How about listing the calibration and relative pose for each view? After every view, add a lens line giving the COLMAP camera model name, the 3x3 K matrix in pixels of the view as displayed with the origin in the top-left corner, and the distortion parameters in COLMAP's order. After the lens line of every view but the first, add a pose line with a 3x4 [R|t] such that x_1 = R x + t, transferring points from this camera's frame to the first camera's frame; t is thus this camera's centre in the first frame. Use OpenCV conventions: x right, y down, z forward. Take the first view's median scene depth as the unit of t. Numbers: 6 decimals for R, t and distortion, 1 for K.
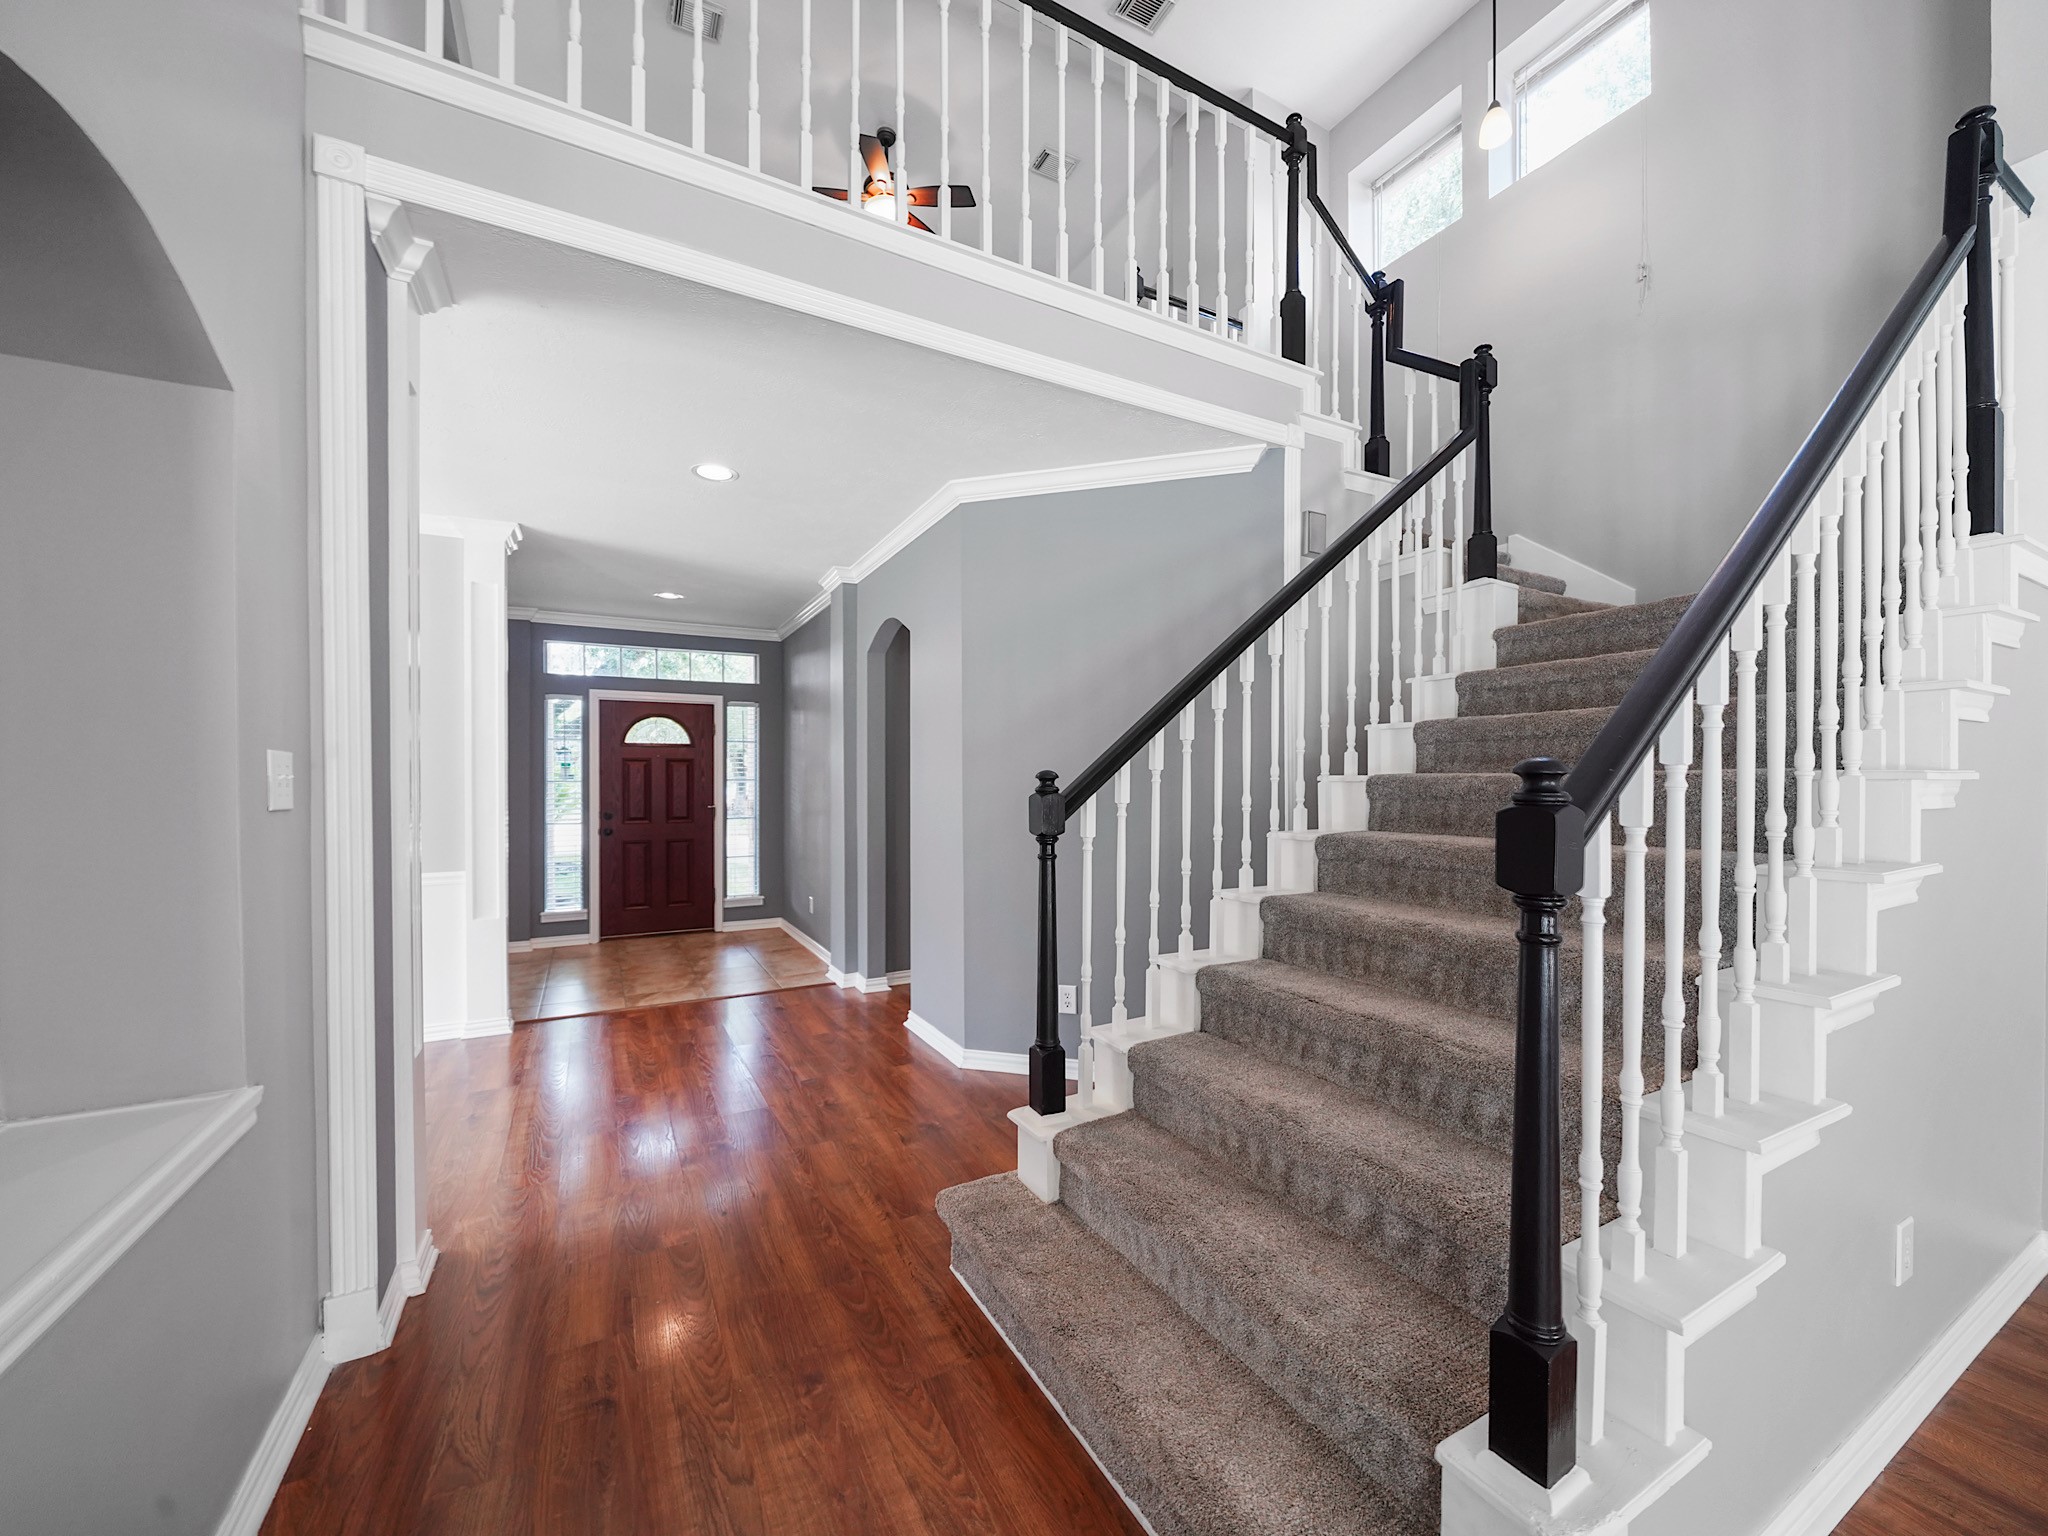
lens RADIAL K [[791.5, 0, 1044.4], [0, 791.5, 777.3], [0, 0, 1]] dist [-0.007217, 0.000069]
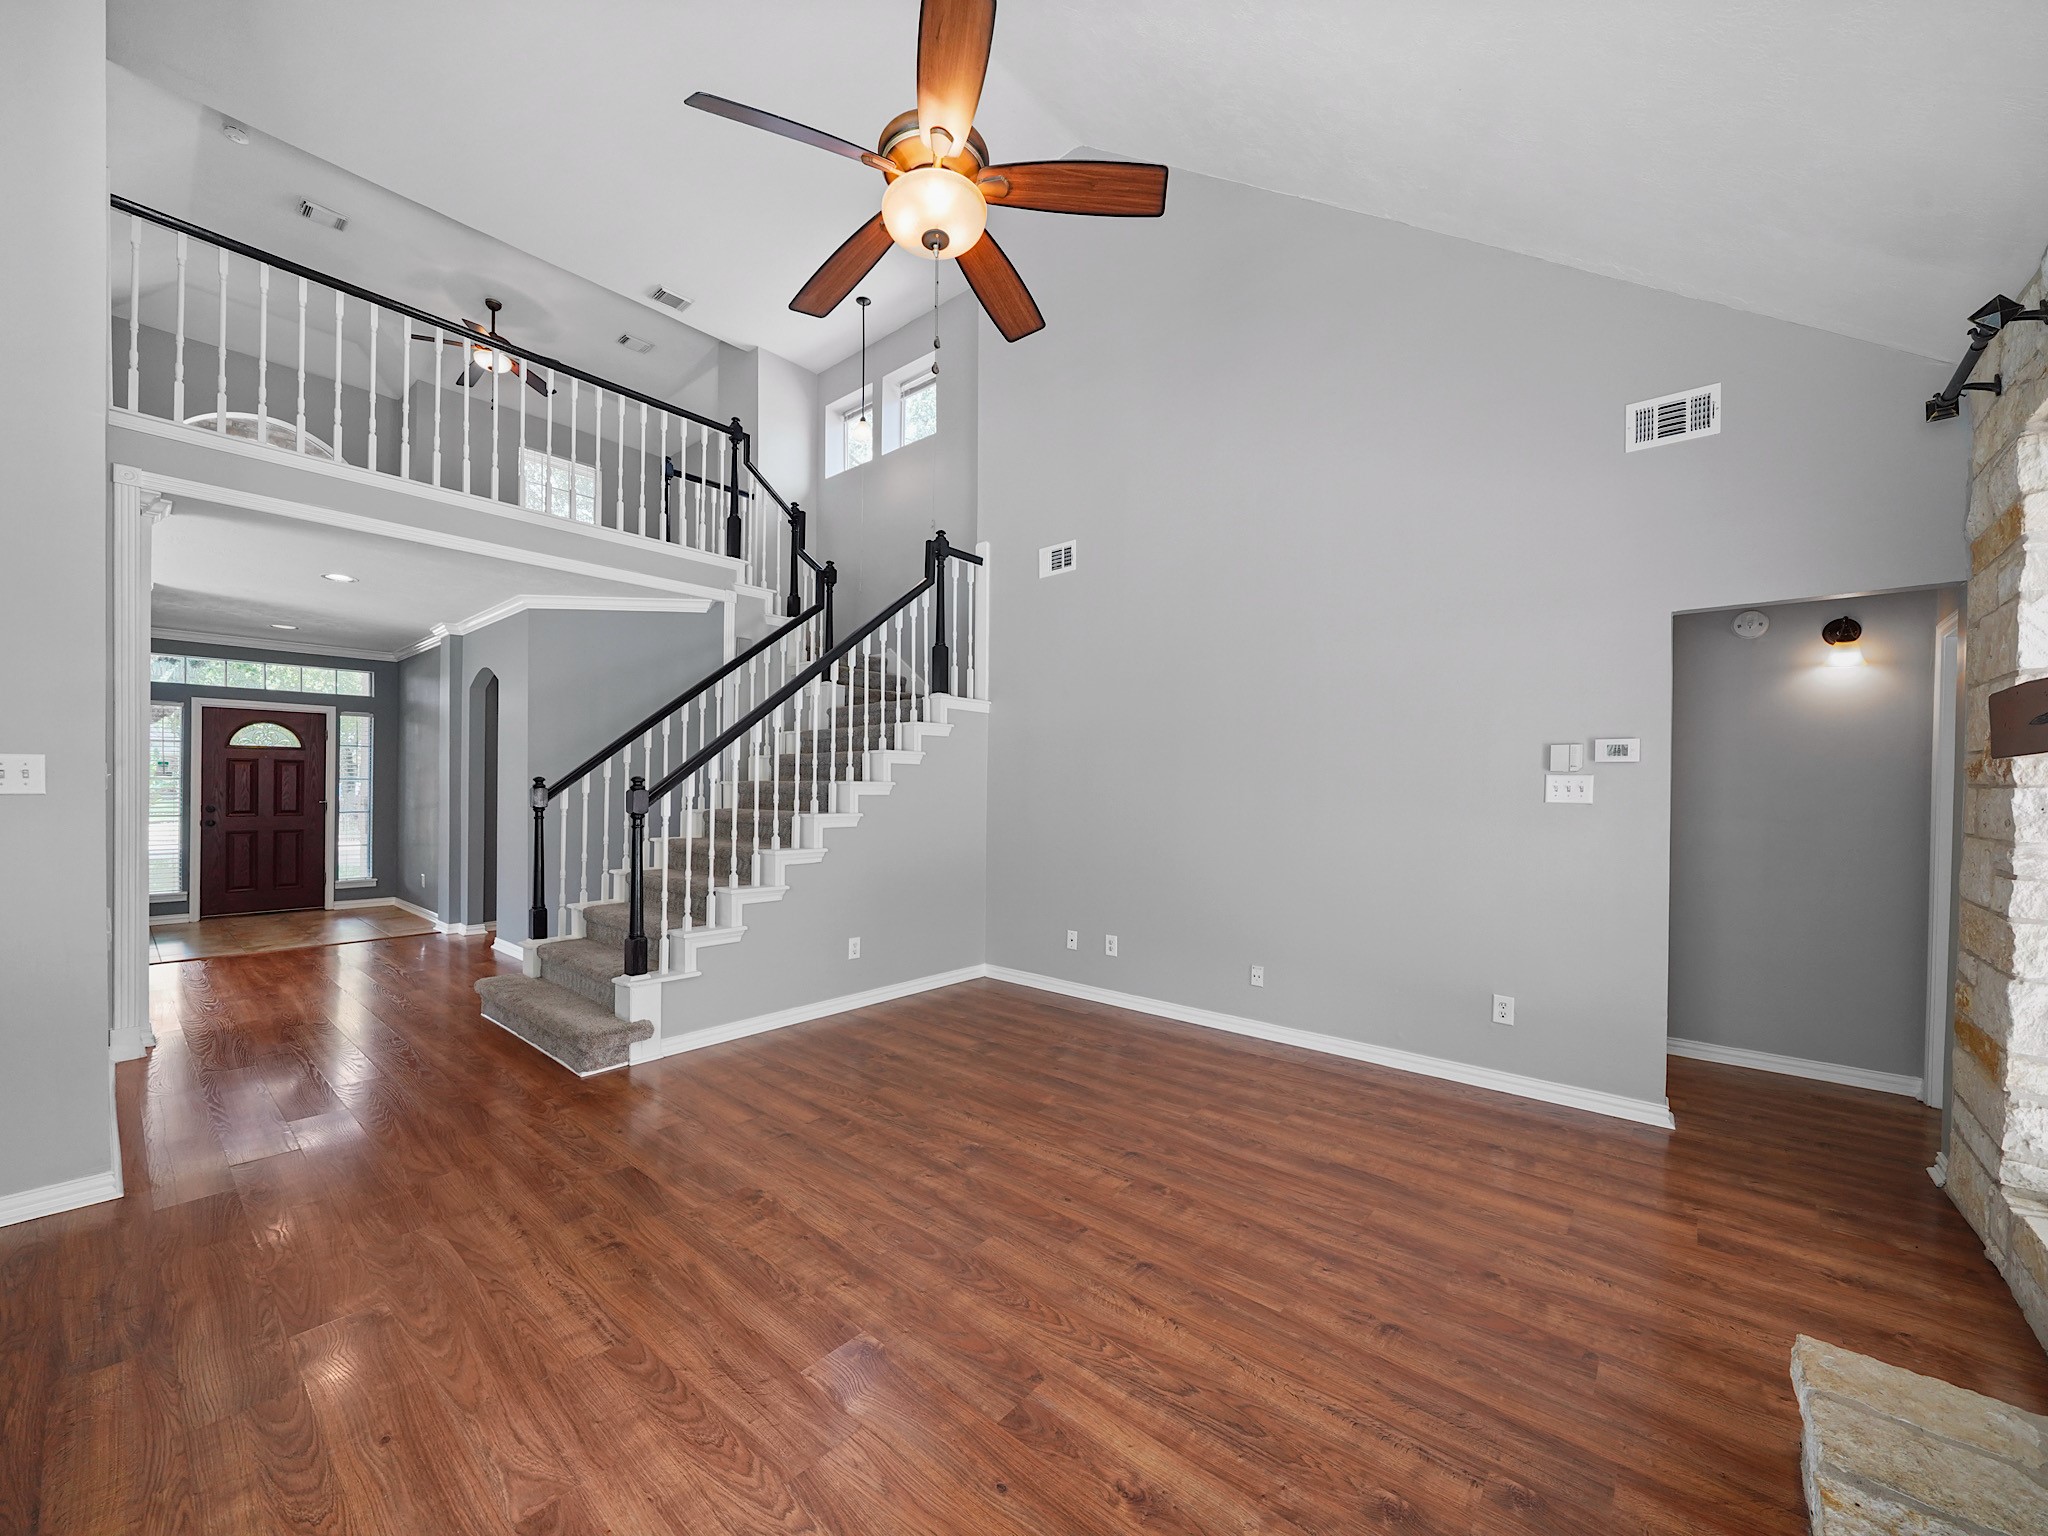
lens RADIAL K [[791.5, 0, 1015.2], [0, 791.5, 784.6], [0, 0, 1]] dist [-0.007217, 0.000069]
pose [[0.941909, 0.013691, 0.335589, 0.154738], [-0.013746, 0.999903, -0.002214, -0.000125], [-0.335586, -0.002528, 0.942006, -0.447133]]
